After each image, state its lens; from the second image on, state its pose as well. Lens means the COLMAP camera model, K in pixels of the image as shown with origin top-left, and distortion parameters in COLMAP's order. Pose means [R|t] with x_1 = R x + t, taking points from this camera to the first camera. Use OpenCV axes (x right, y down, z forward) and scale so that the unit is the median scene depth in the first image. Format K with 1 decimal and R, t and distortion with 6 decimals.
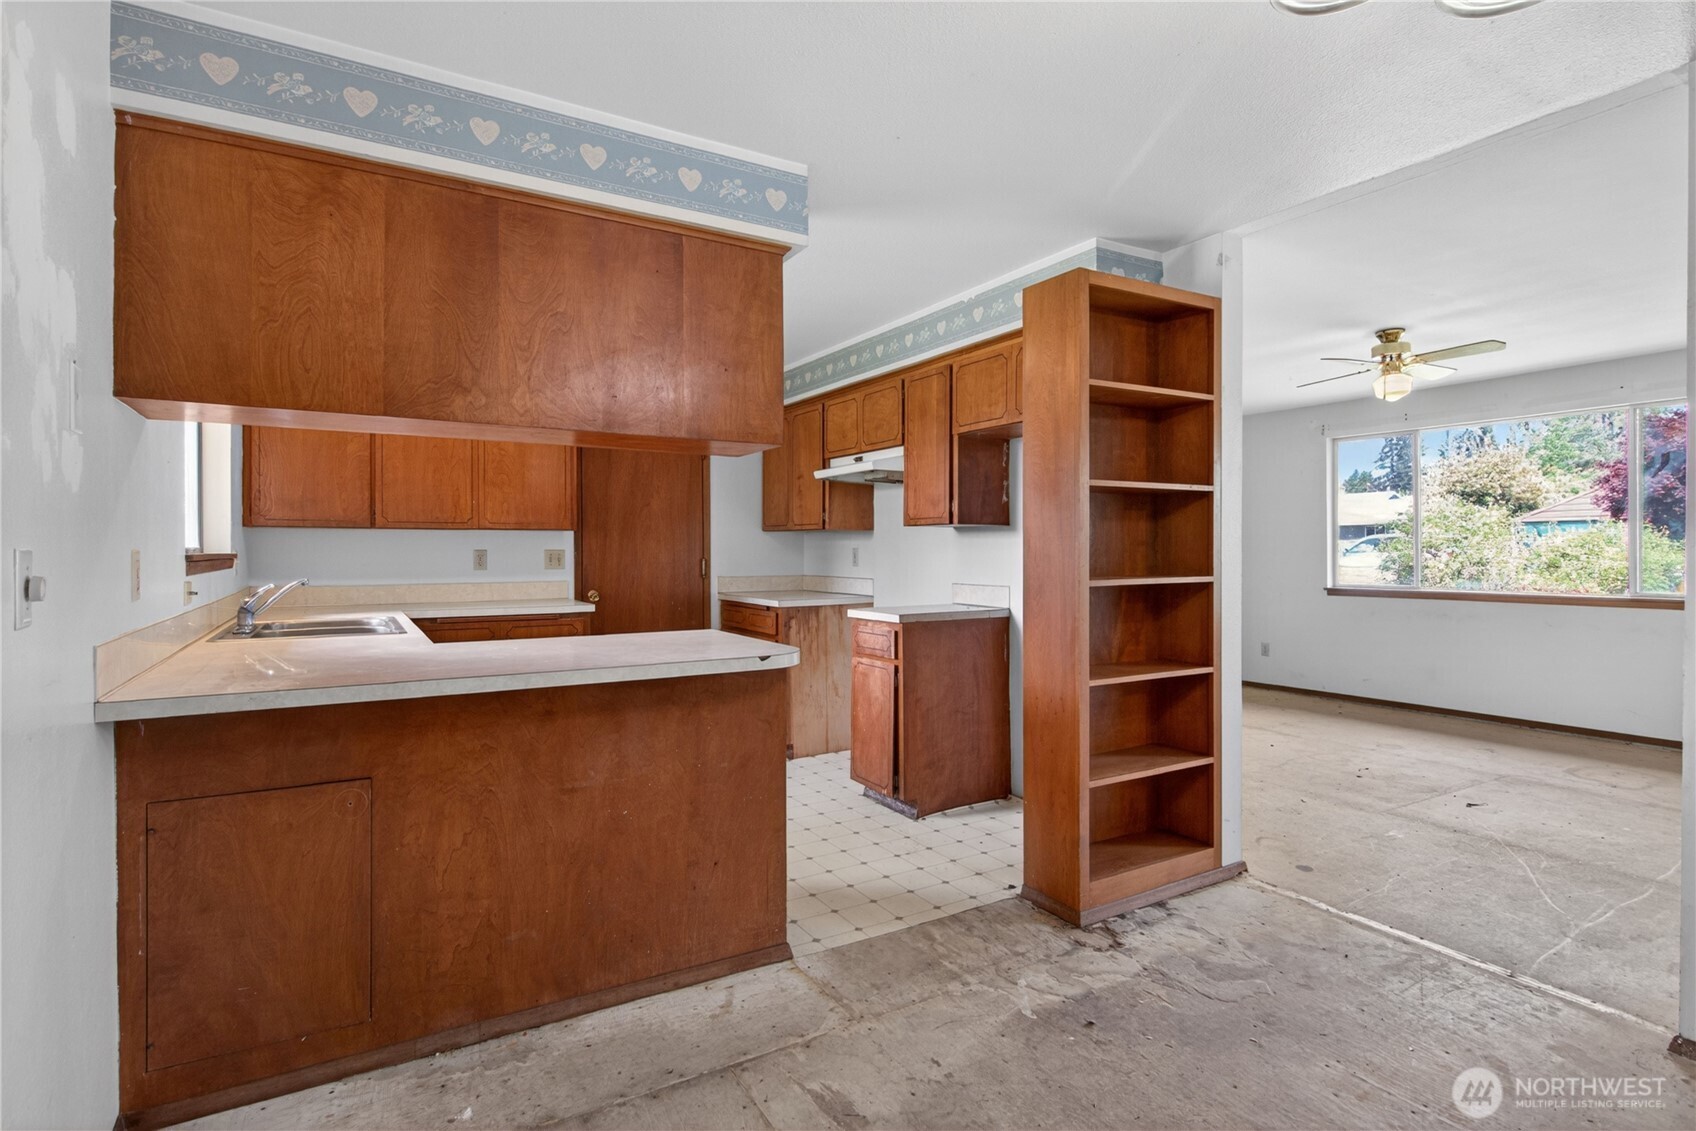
lens RADIAL K [[847.0, 0, 840.5], [0, 847.0, 553.9], [0, 0, 1]] dist [0.010323, -0.005763]
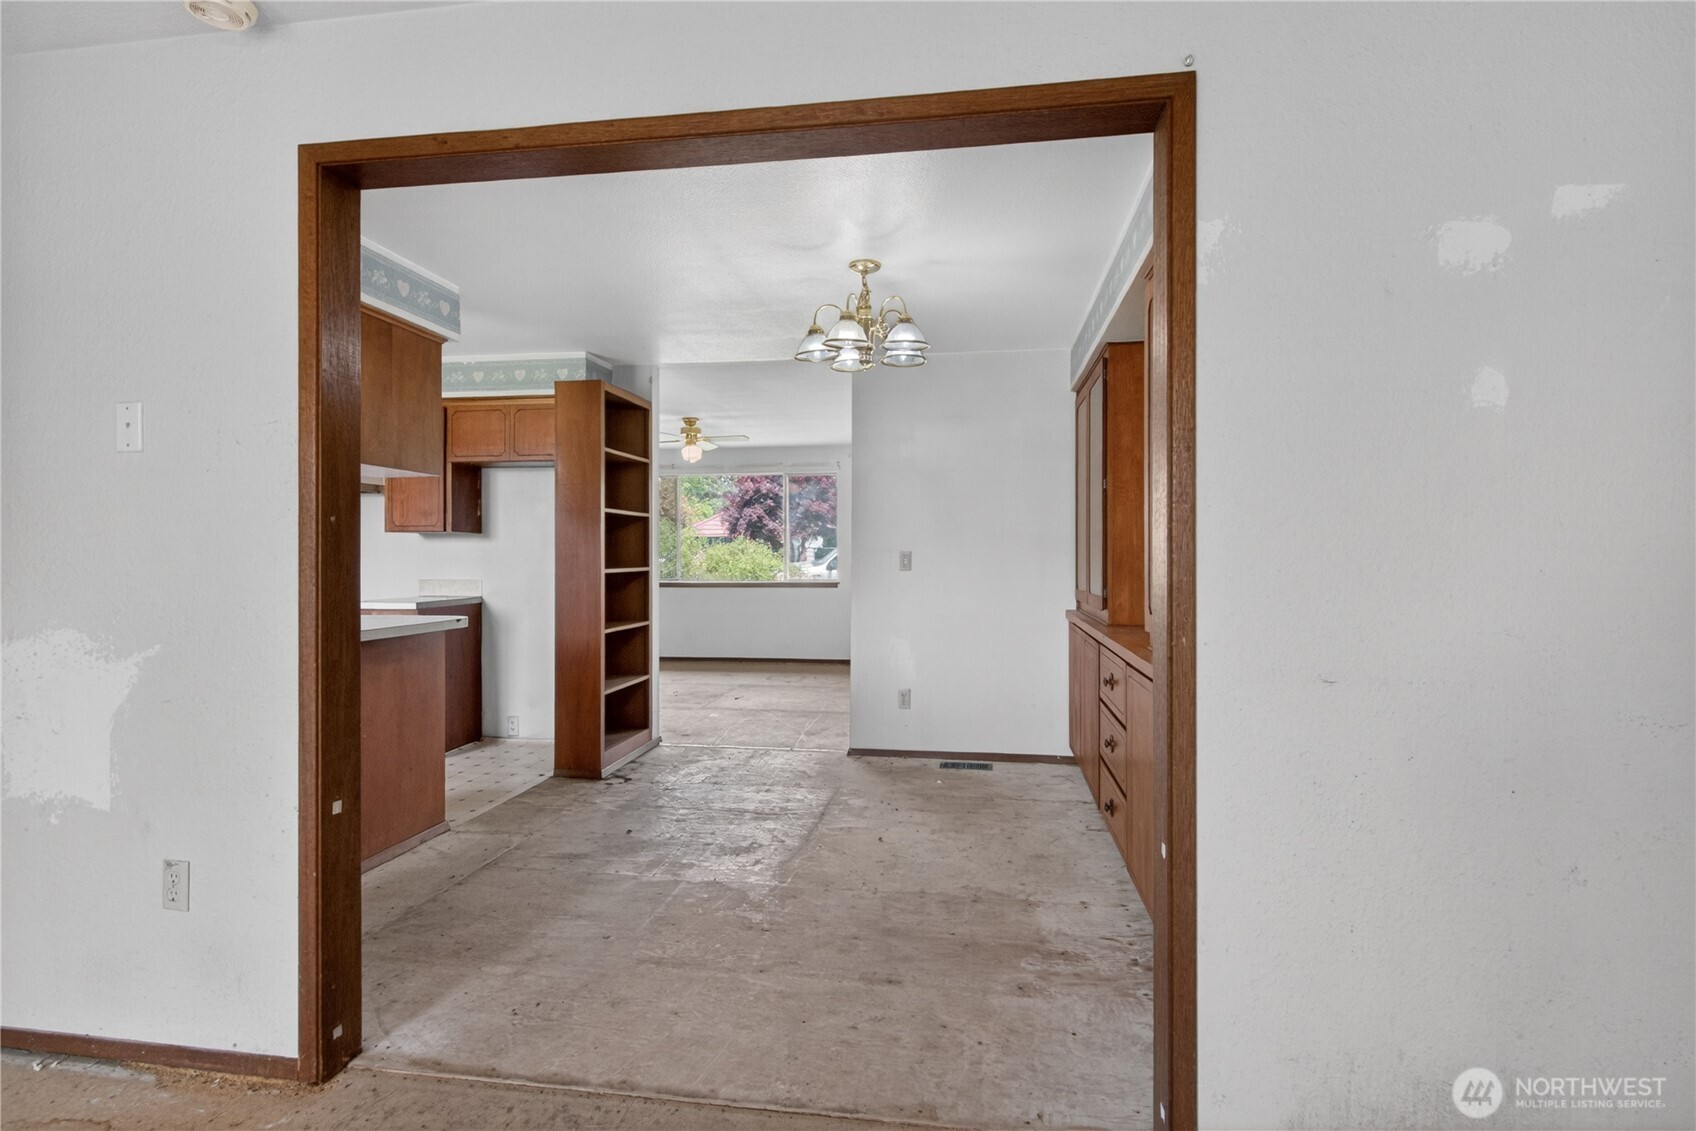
lens RADIAL K [[847.0, 0, 844.6], [0, 847.0, 563.4], [0, 0, 1]] dist [0.010323, -0.005763]
pose [[0.631166, -0.002938, 0.775642, -0.697530], [0.001606, 0.999996, 0.002481, 0.016156], [-0.775646, -0.000320, 0.631168, -0.408490]]
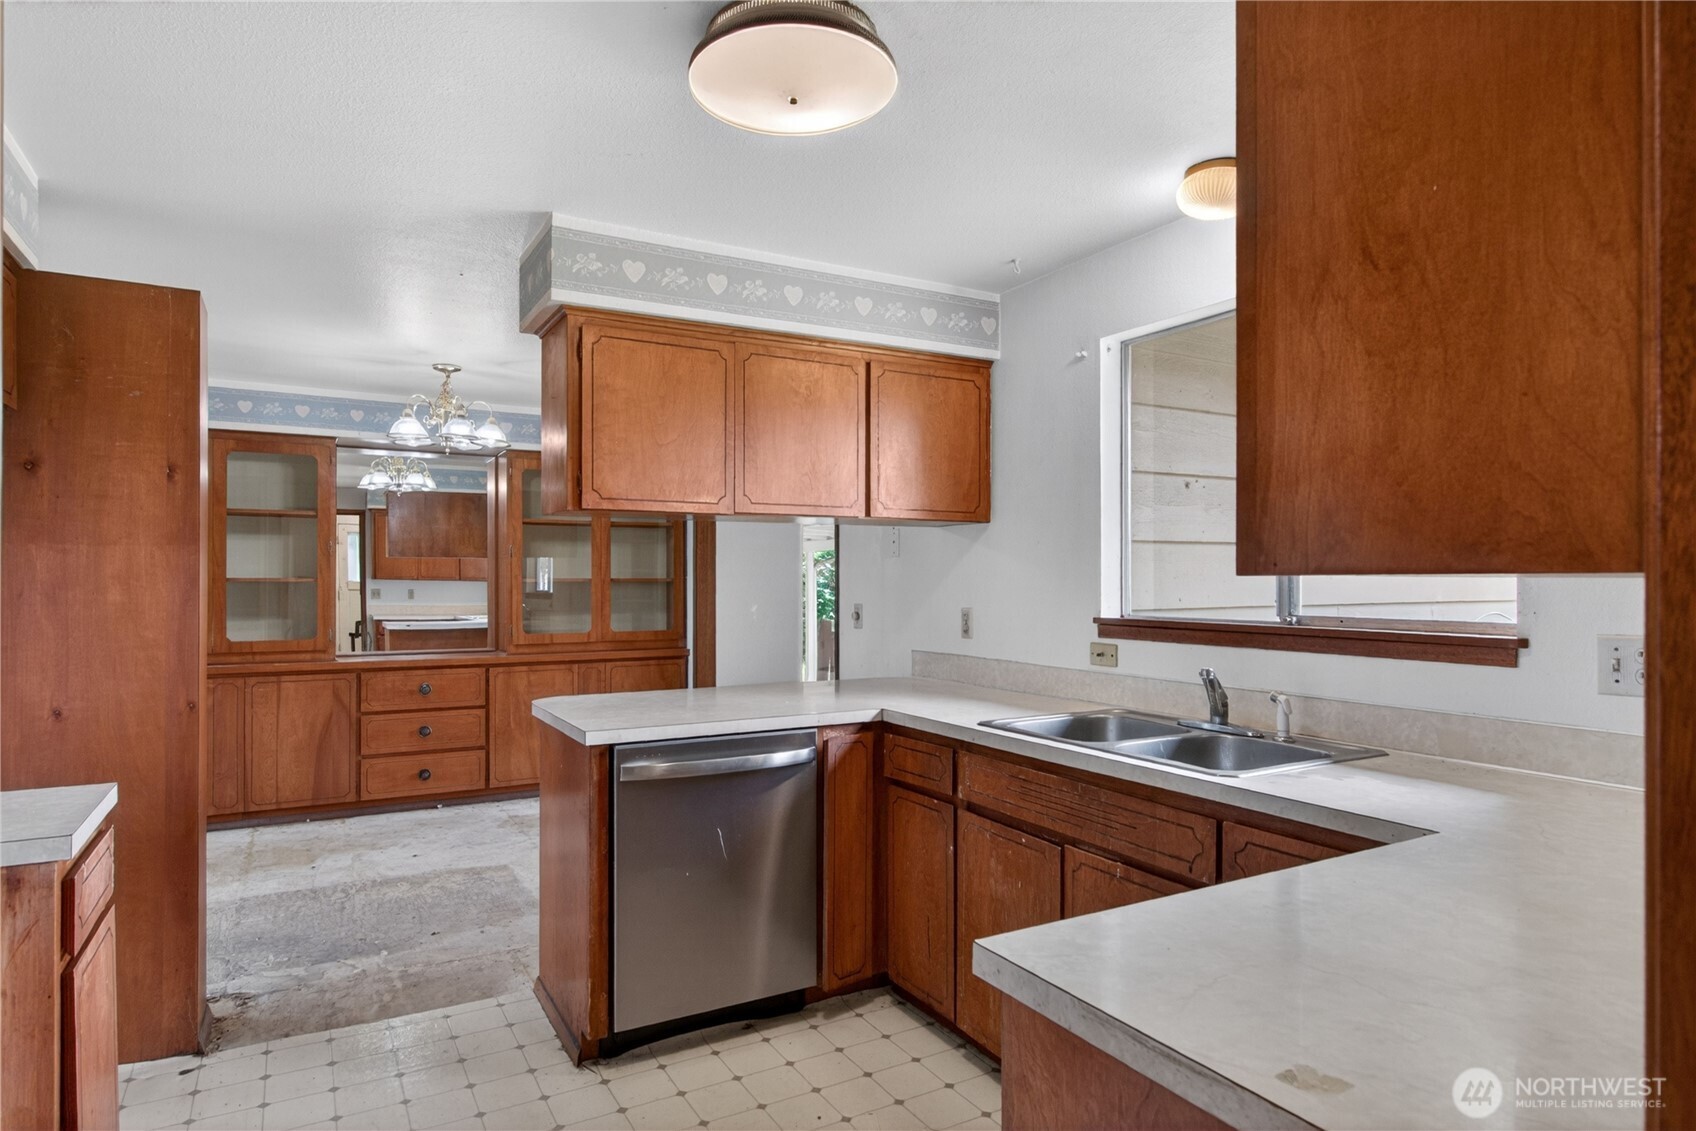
lens RADIAL K [[955.8, 0, 842.5], [0, 955.8, 569.0], [0, 0, 1]] dist [0.008579, -0.000271]
pose [[-0.999846, 0.001000, 0.017514, -0.436295], [0.000847, 0.999961, -0.008762, -0.046821], [-0.017522, -0.008745, -0.999808, 2.049639]]
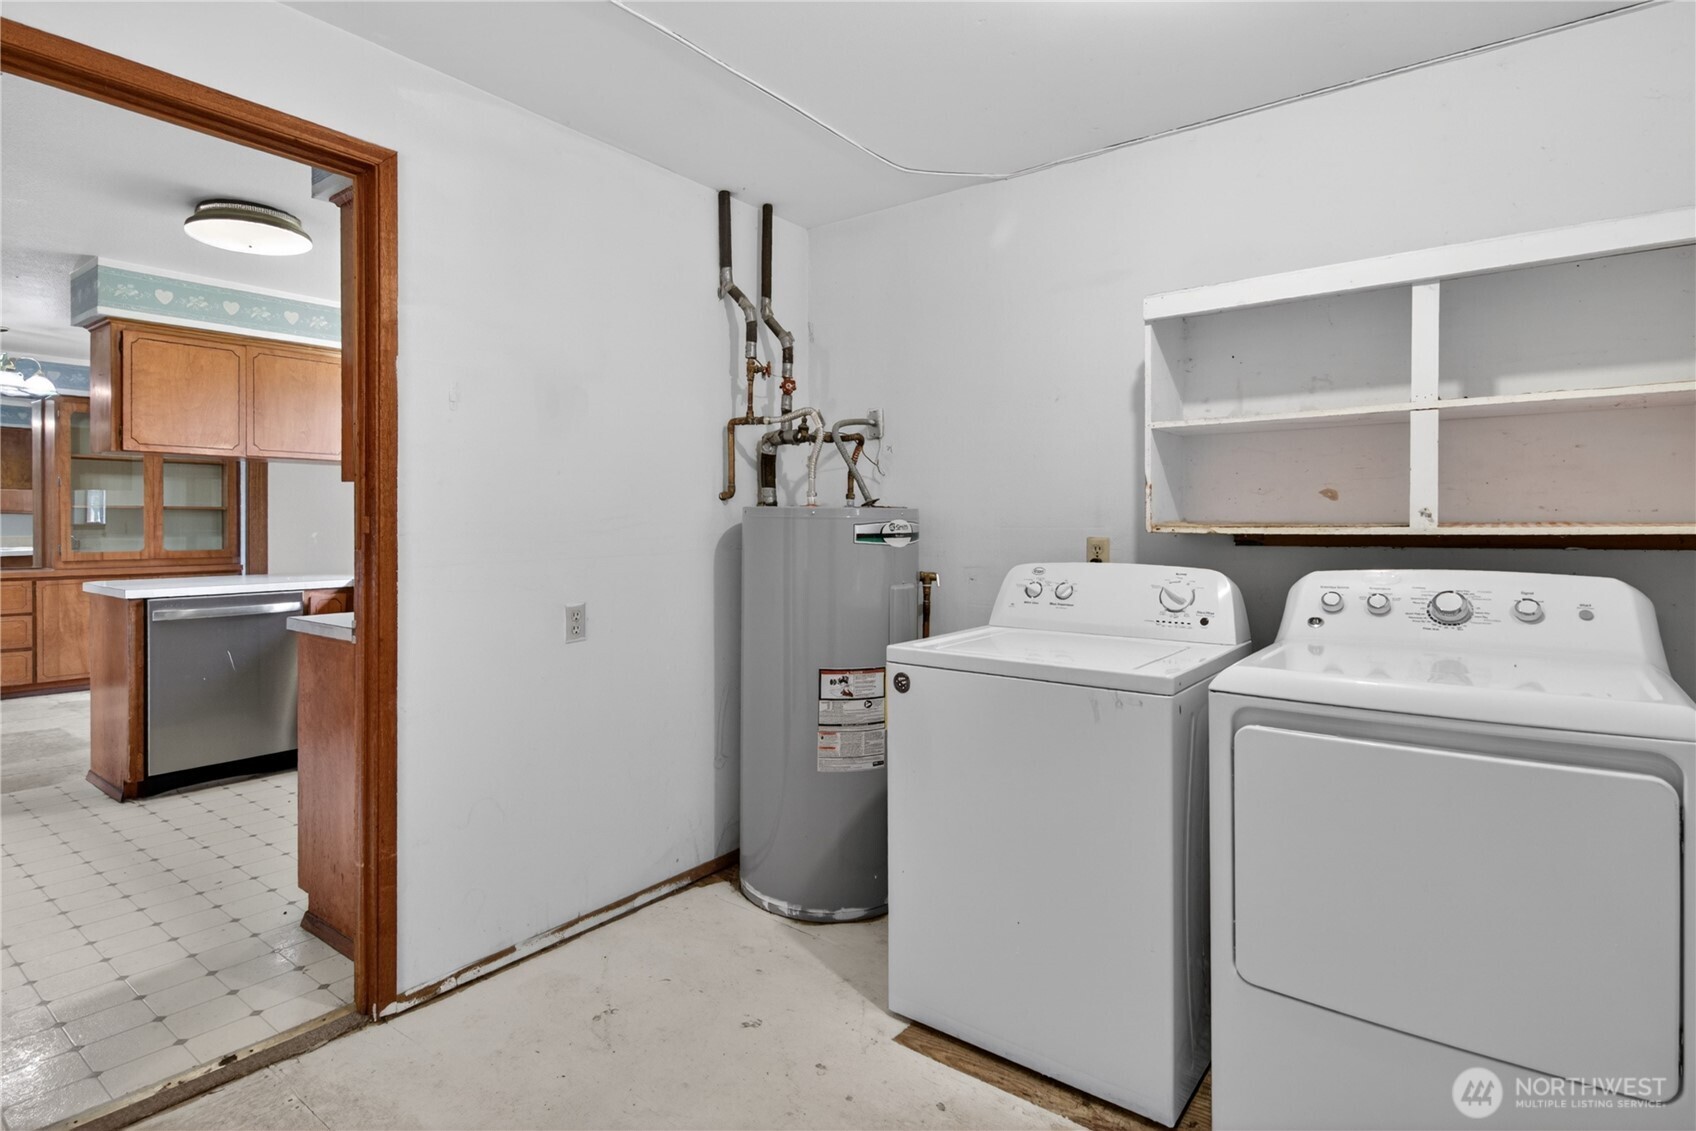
lens RADIAL K [[847.0, 0, 808.2], [0, 847.0, 534.5], [0, 0, 1]] dist [0.010323, -0.005763]
pose [[-0.930089, -0.002809, -0.367323, -0.654727], [-0.007968, 0.999890, 0.012527, -0.010616], [0.367248, 0.014578, -0.930009, 2.691421]]
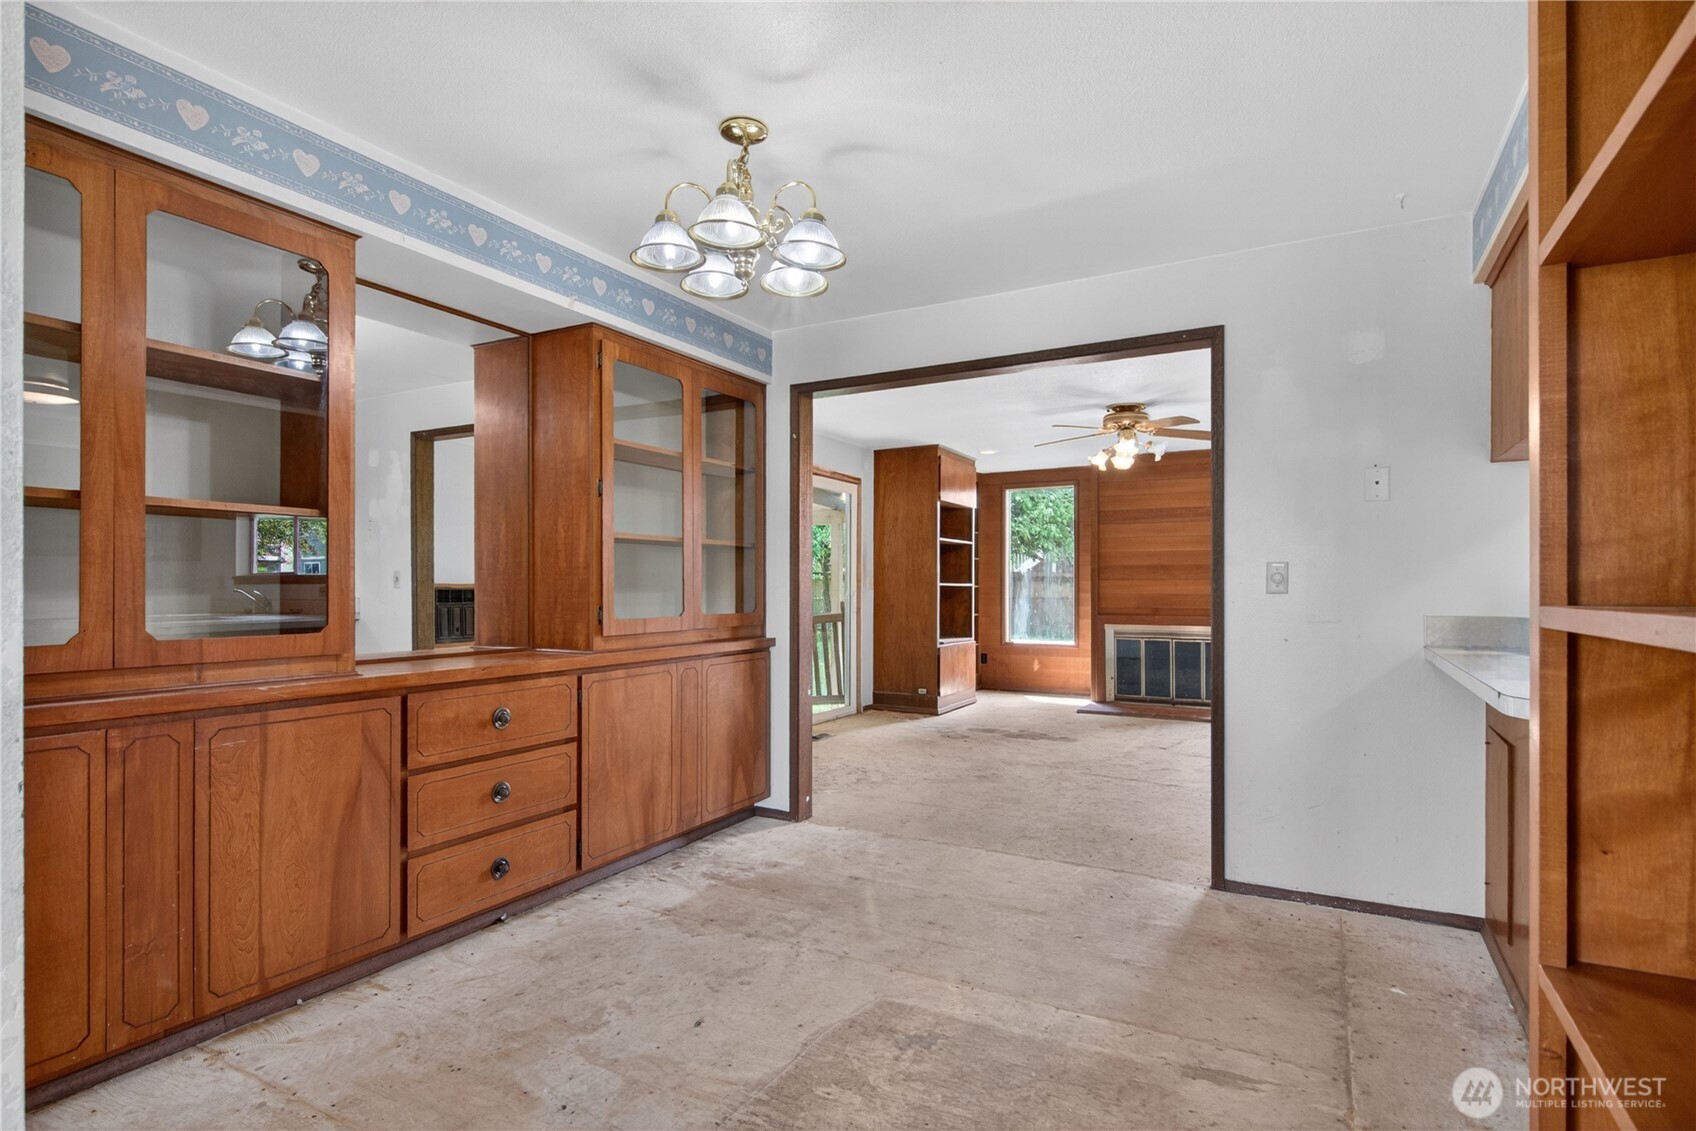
lens RADIAL K [[868.8, 0, 825.9], [0, 868.8, 575.6], [0, 0, 1]] dist [0.011288, -0.001027]
pose [[-0.867116, -0.004476, -0.498086, 0.653598], [-0.002206, 0.999984, -0.005146, 0.022637], [0.498101, -0.003364, -0.867113, 1.148183]]
